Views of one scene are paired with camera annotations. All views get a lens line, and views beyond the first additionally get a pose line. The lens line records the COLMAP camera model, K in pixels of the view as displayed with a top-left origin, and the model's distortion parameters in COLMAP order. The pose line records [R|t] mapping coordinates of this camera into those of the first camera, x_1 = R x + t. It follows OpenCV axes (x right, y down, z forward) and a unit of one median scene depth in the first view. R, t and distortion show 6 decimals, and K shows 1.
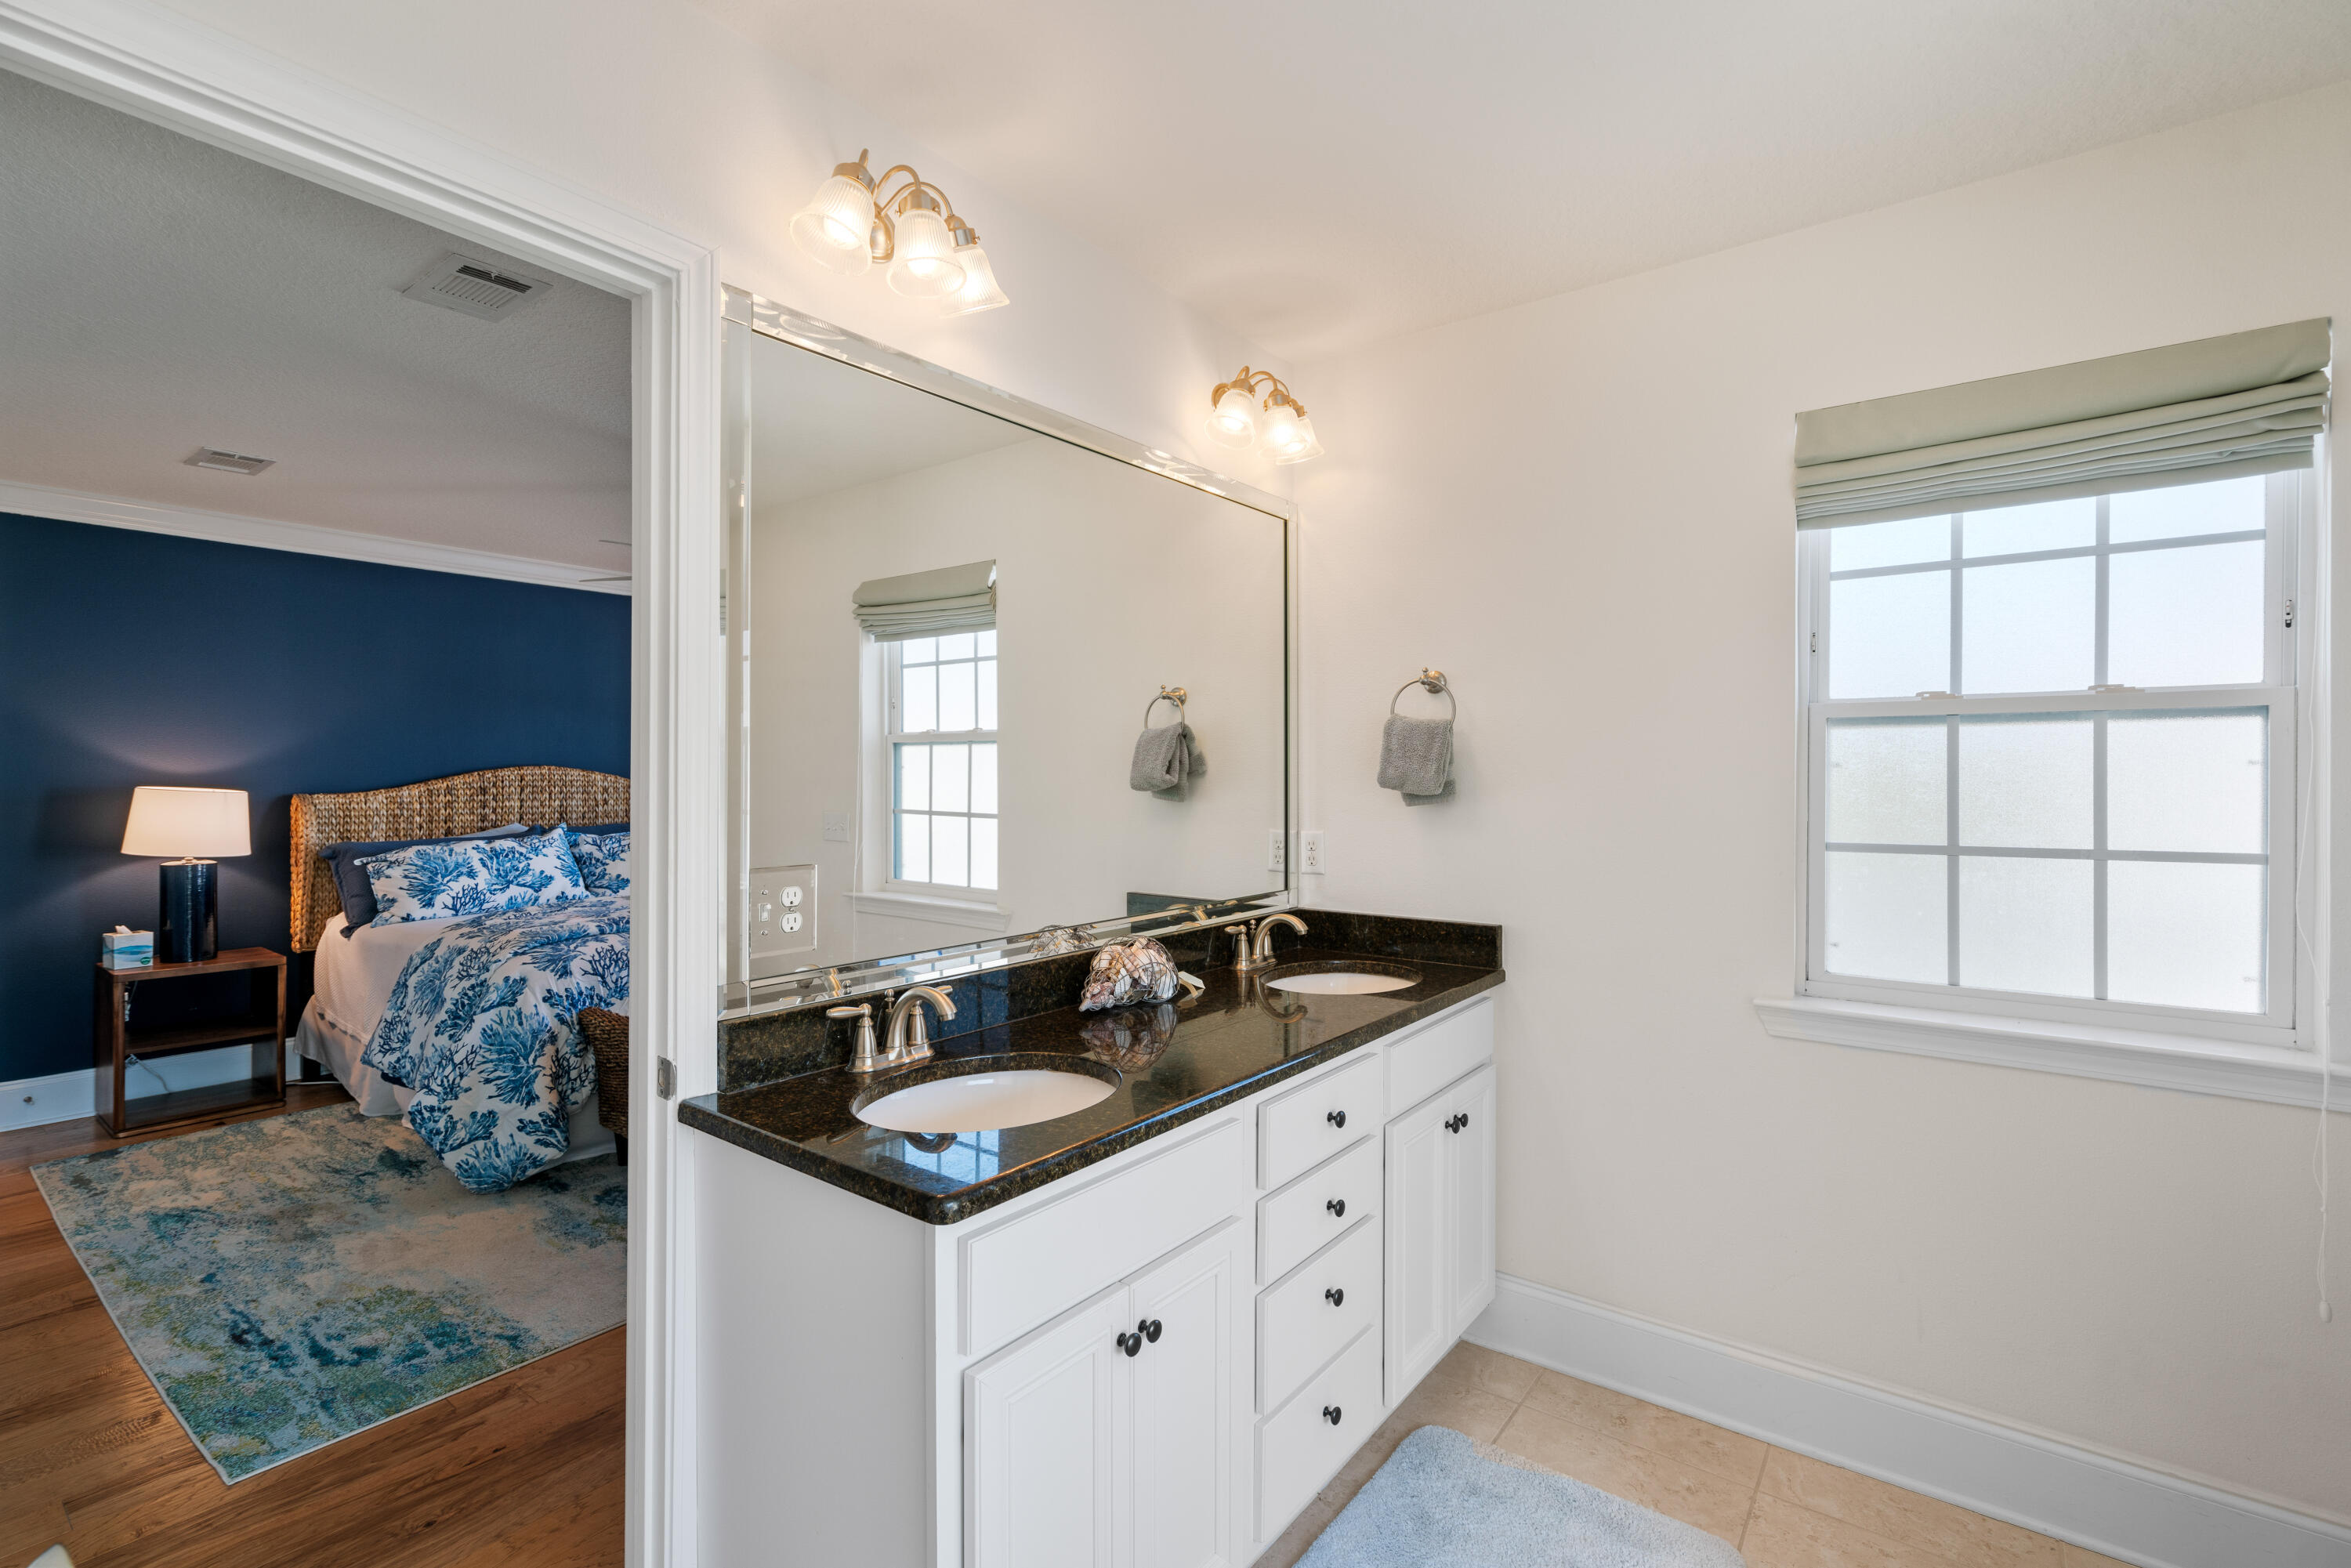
lens RADIAL K [[1062.3, 0, 1178.5], [0, 1062.3, 786.1], [0, 0, 1]] dist [-0.010086, 0.004185]
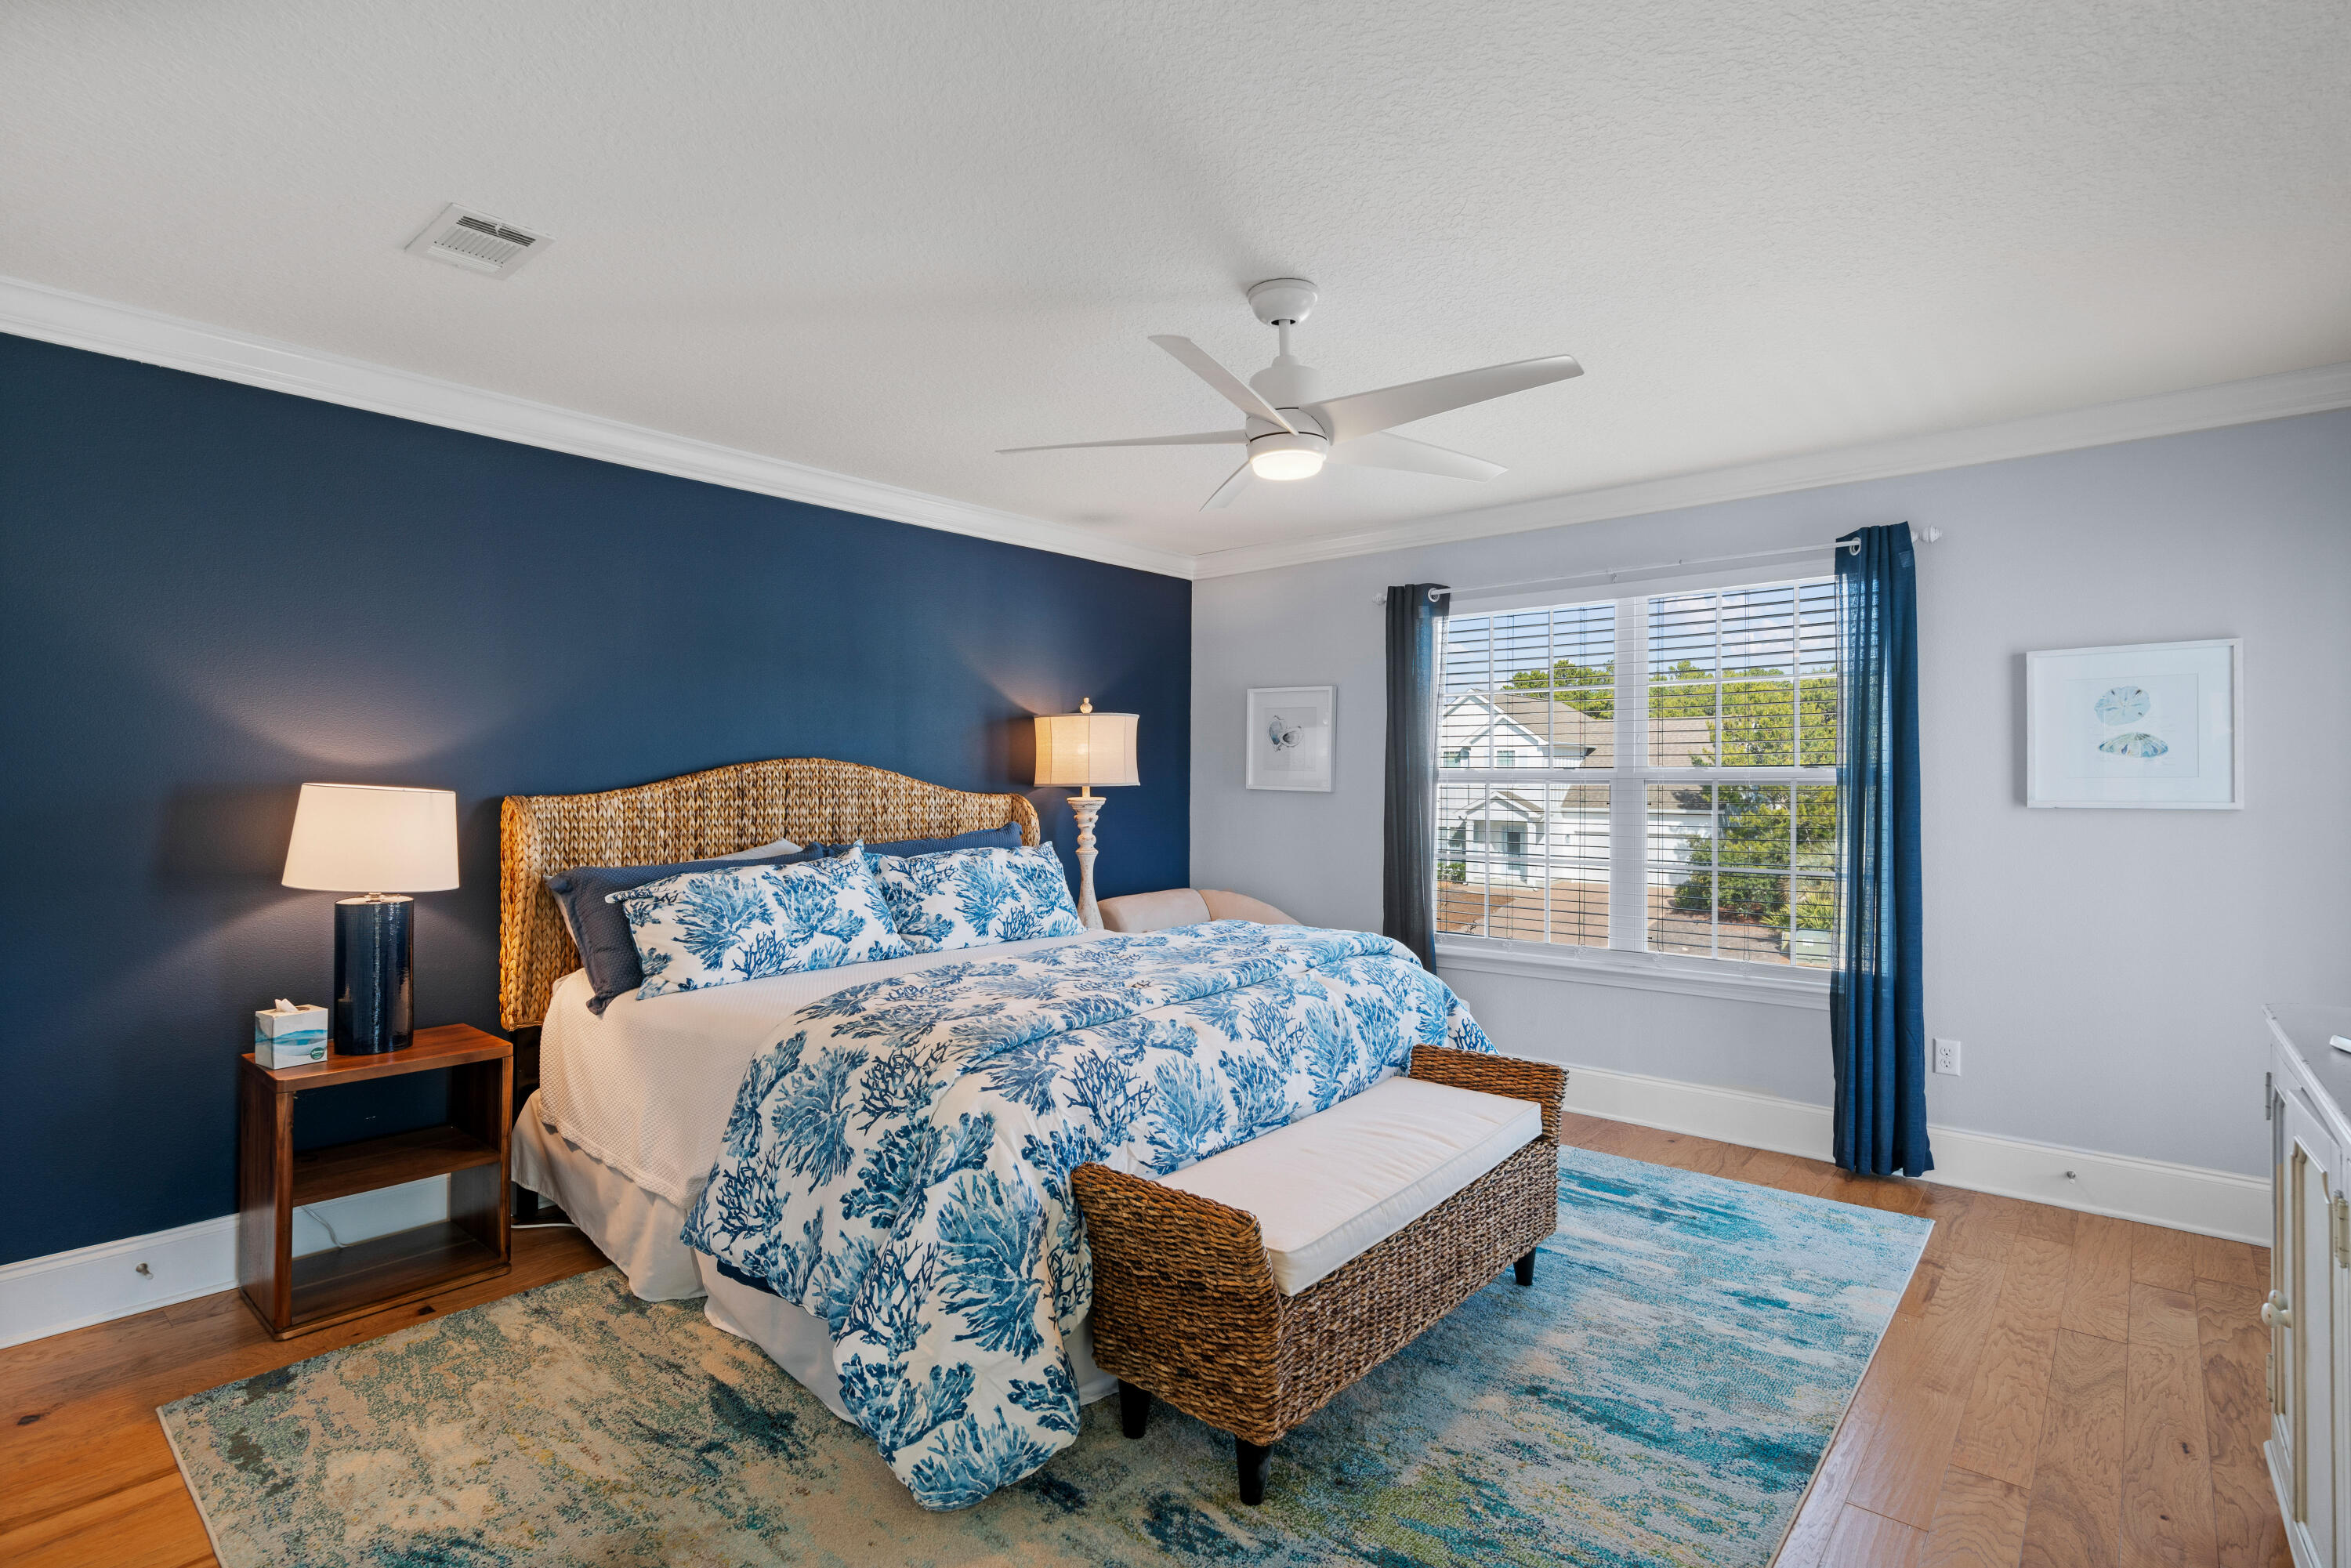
lens RADIAL K [[1132.2, 0, 1179.3], [0, 1132.2, 790.2], [0, 0, 1]] dist [-0.002587, 0.000620]
pose [[0.998516, 0.002711, -0.054396, -0.438021], [-0.003013, 0.999980, -0.005486, 0.007894], [0.054380, 0.005642, 0.998504, 0.358003]]
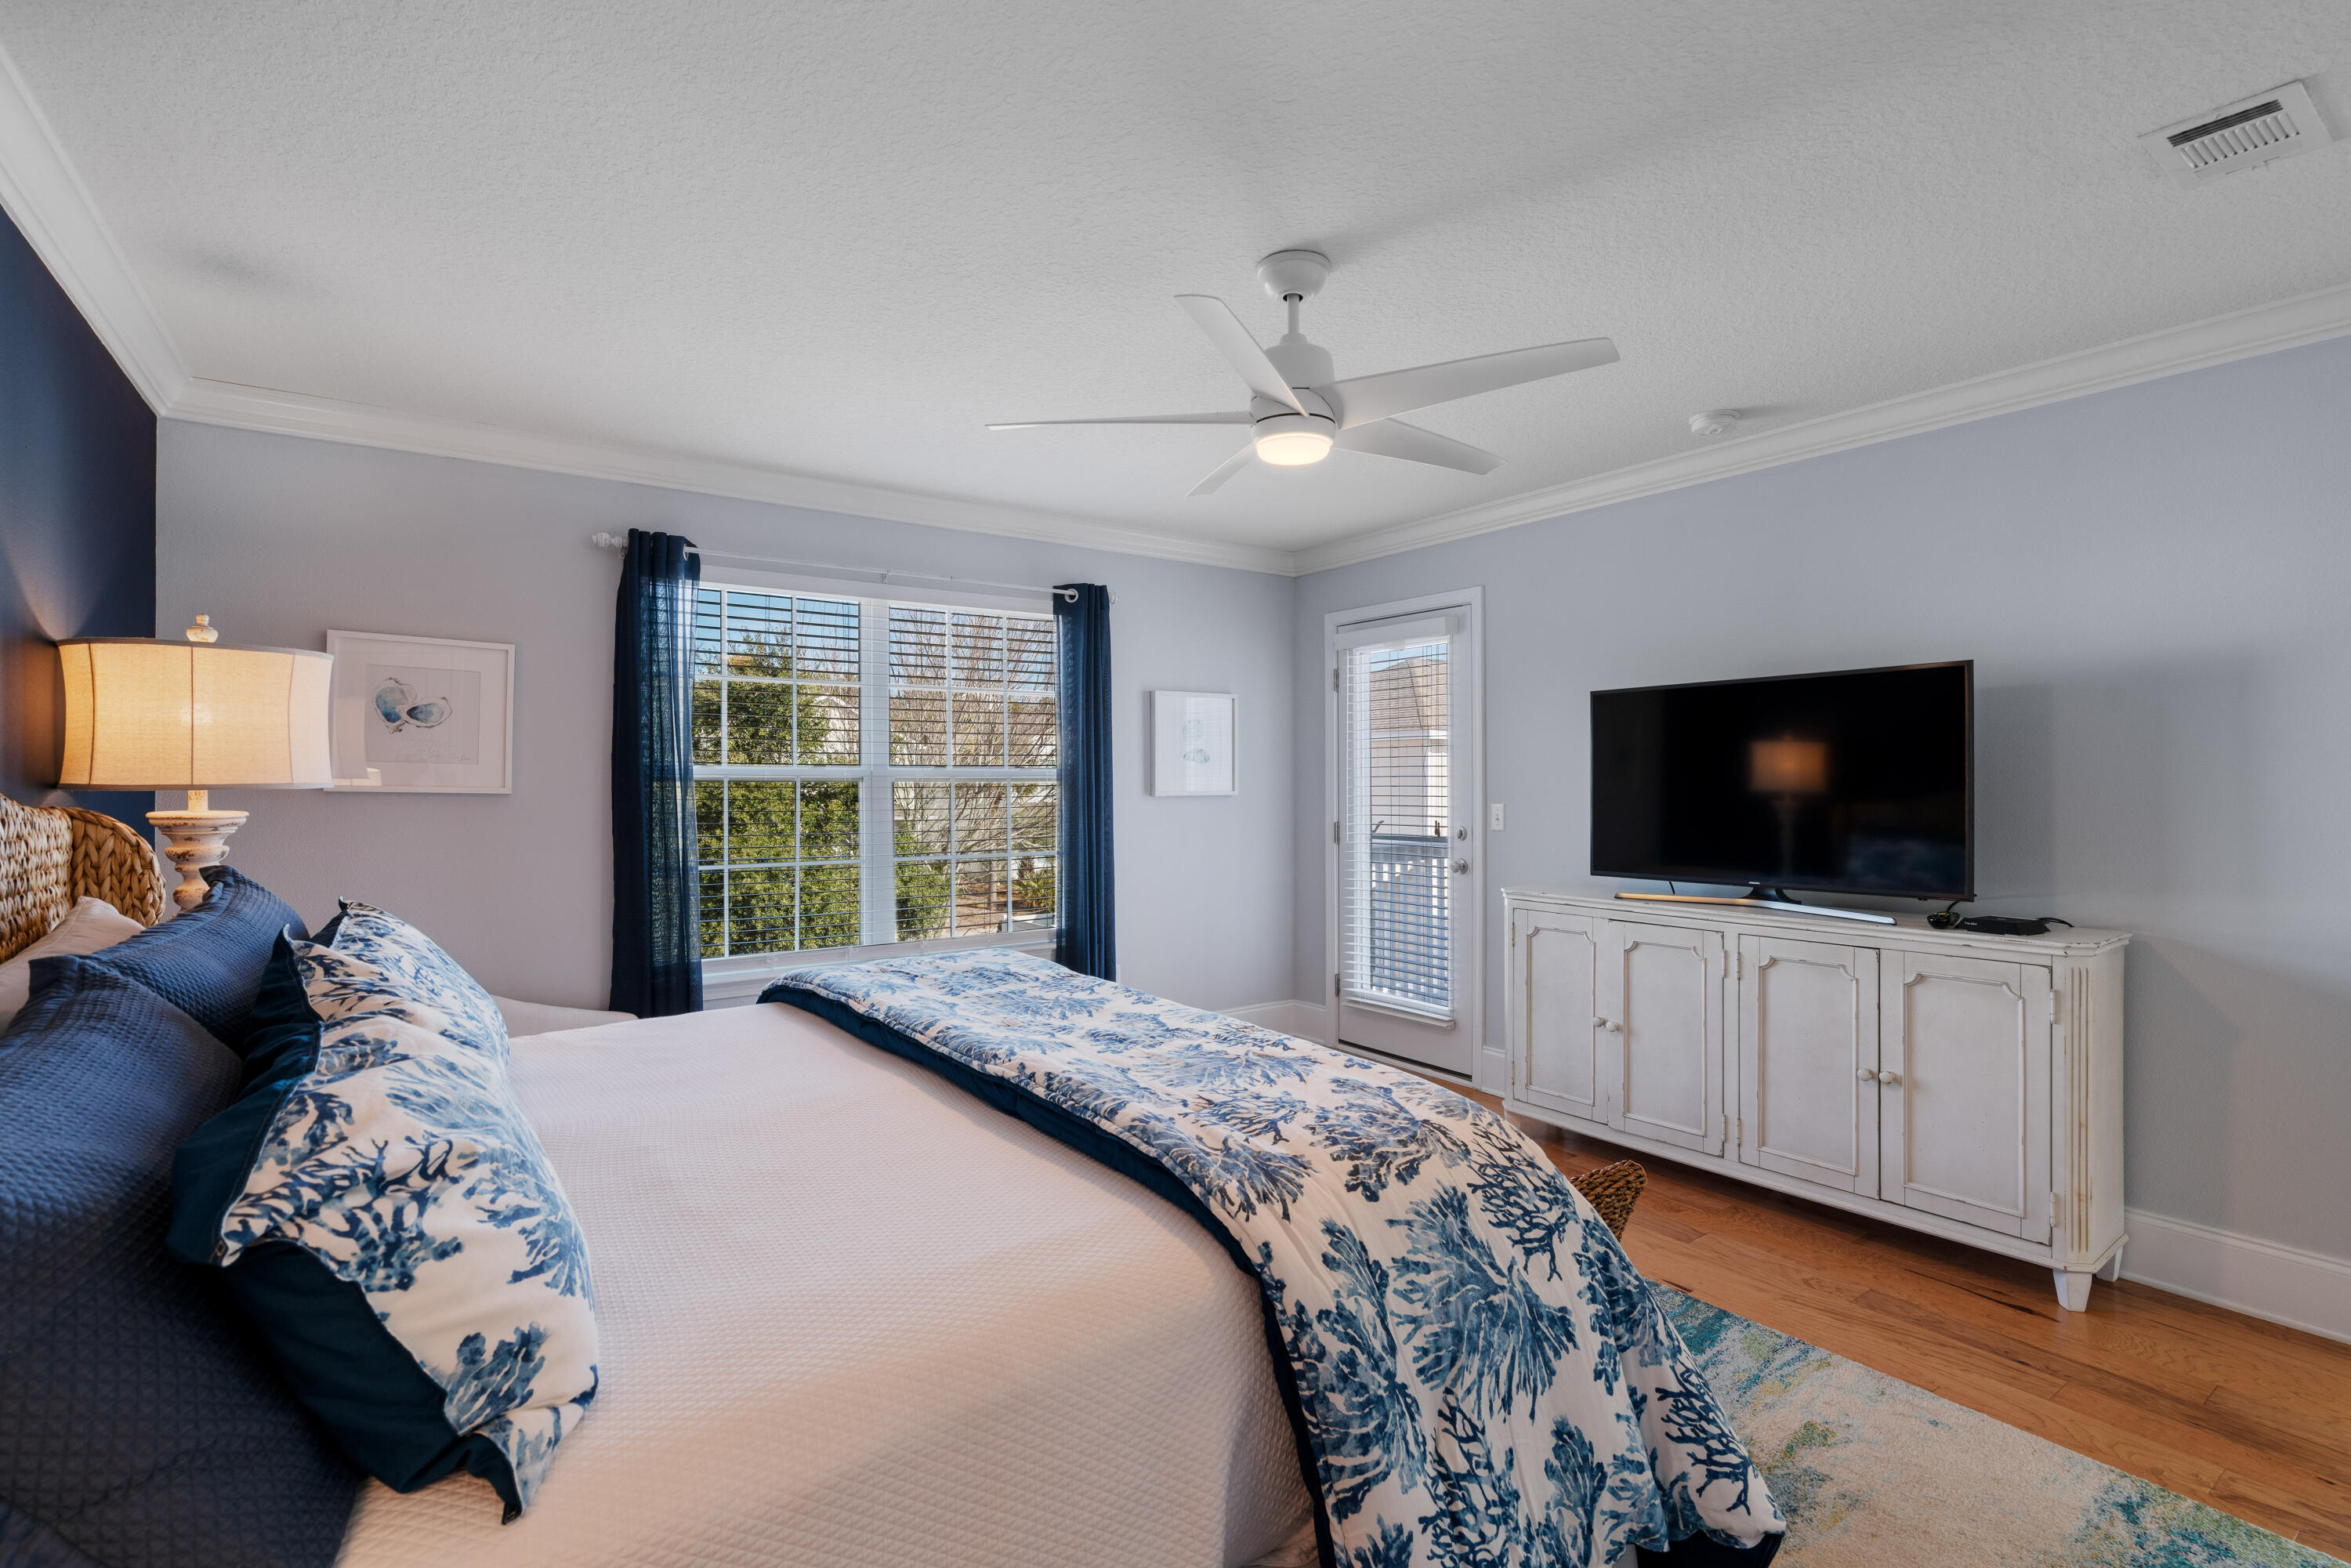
lens RADIAL K [[1062.3, 0, 1163.3], [0, 1062.3, 778.8], [0, 0, 1]] dist [-0.010086, 0.004185]
pose [[0.311728, 0.001573, 0.950170, -1.018812], [0.012536, 0.999905, -0.005768, 0.001025], [-0.950089, 0.013709, 0.311678, 0.923415]]
